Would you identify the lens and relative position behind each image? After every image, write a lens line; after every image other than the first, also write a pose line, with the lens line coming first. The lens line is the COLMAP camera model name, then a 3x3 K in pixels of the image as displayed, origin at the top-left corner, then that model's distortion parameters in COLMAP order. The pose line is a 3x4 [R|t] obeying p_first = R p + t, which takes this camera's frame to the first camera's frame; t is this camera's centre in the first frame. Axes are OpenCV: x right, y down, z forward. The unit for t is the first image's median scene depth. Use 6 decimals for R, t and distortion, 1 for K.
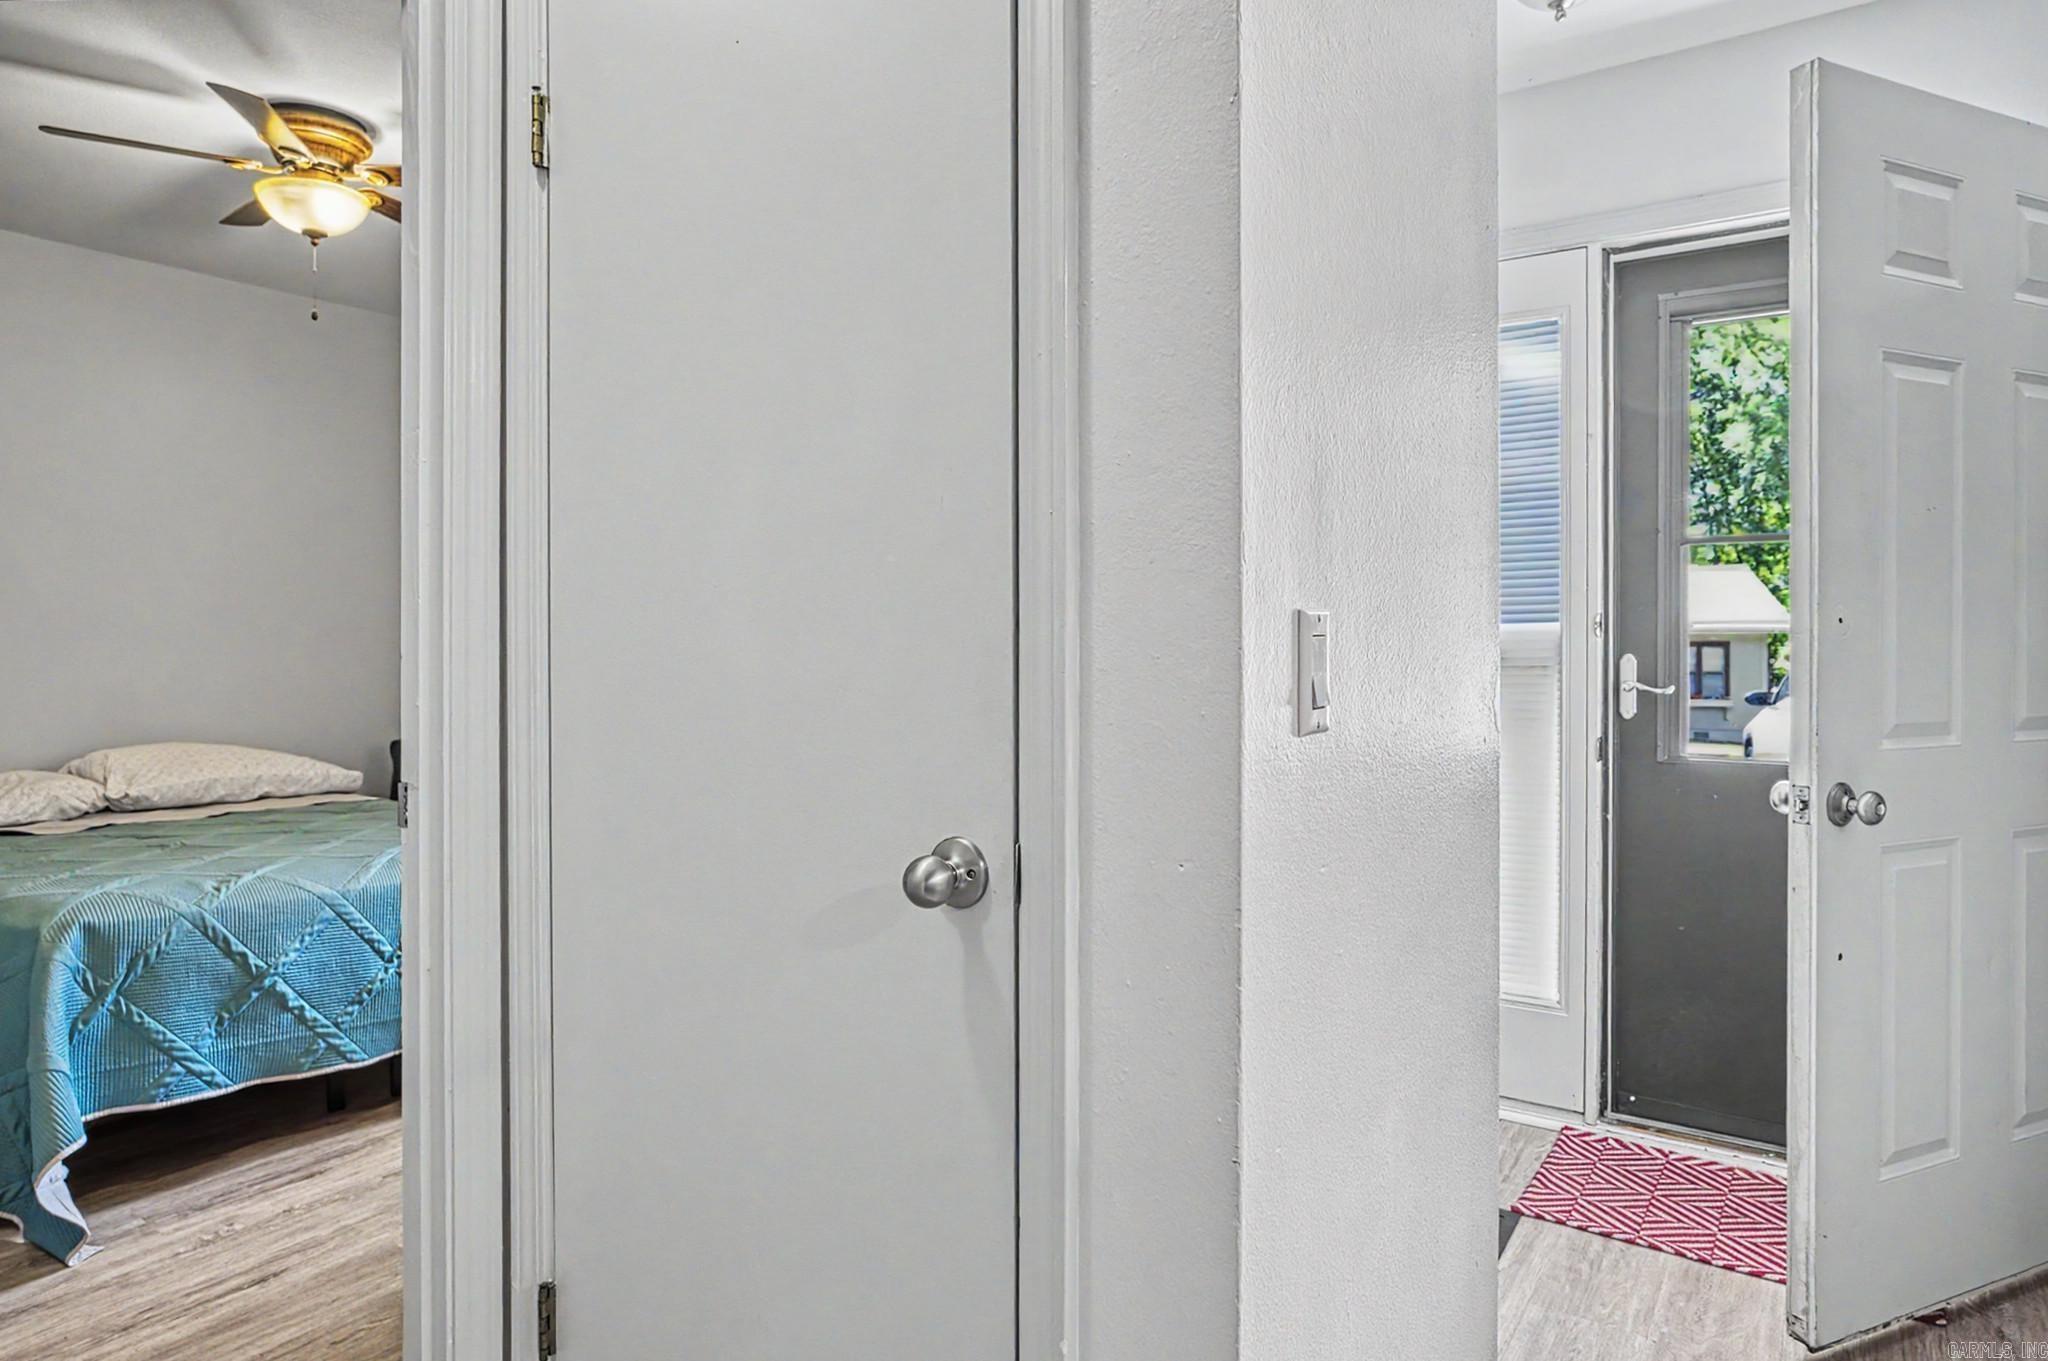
lens RADIAL K [[1186.2, 0, 1025.7], [0, 1186.2, 674.4], [0, 0, 1]] dist [-0.002897, 0.009802]
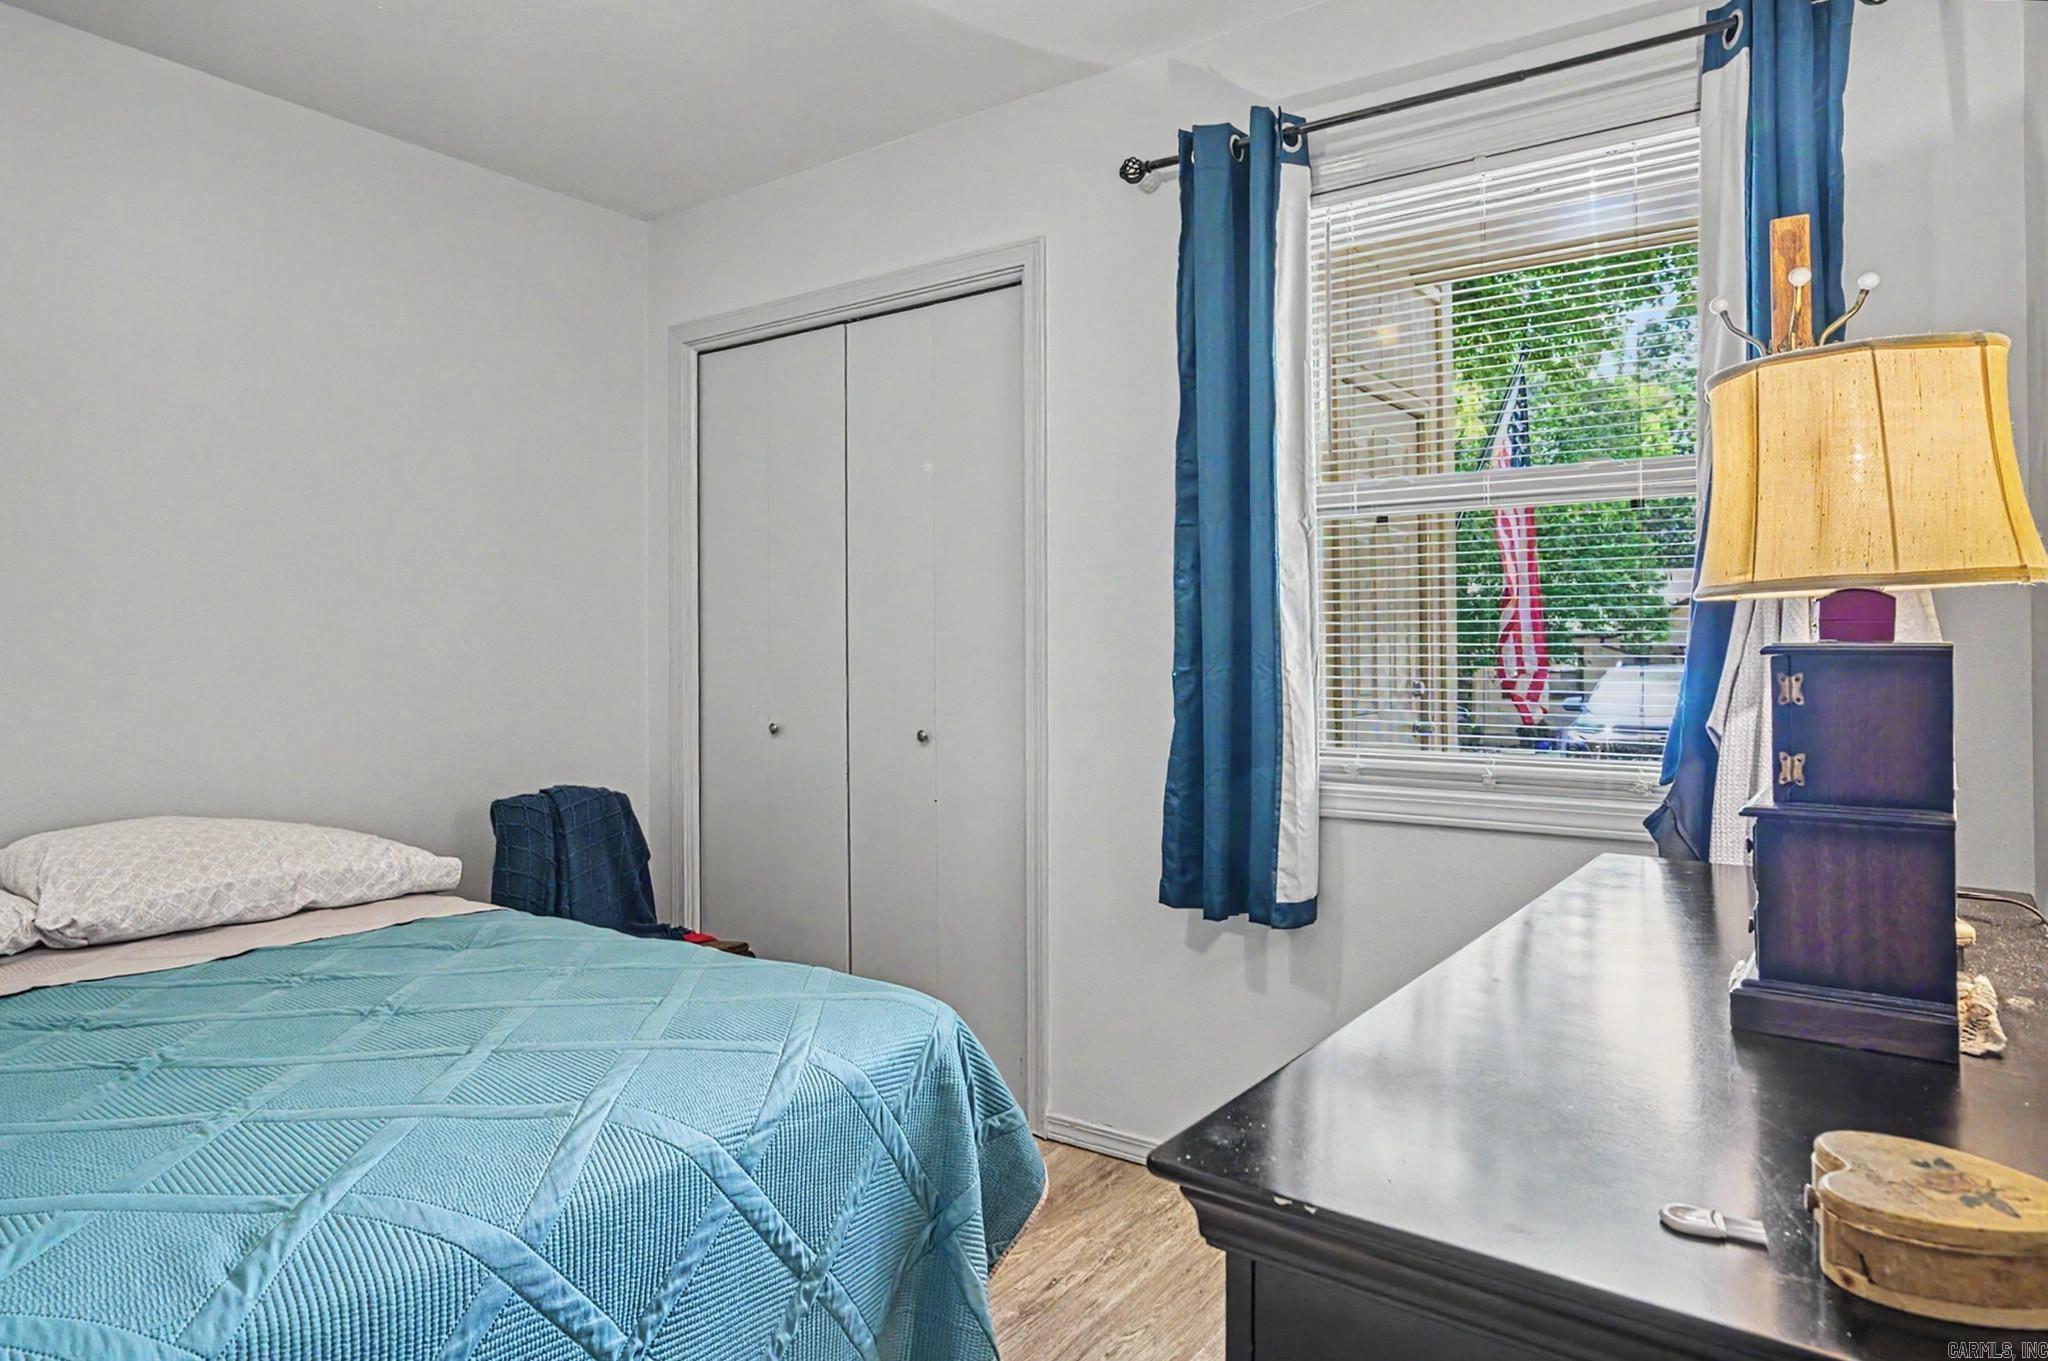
lens RADIAL K [[1186.2, 0, 1022.4], [0, 1186.2, 677.1], [0, 0, 1]] dist [-0.002897, 0.009802]
pose [[0.999968, -0.003104, -0.007333, -0.297643], [0.003074, 0.999987, -0.004113, -0.011703], [0.007346, 0.004091, 0.999965, 0.433021]]
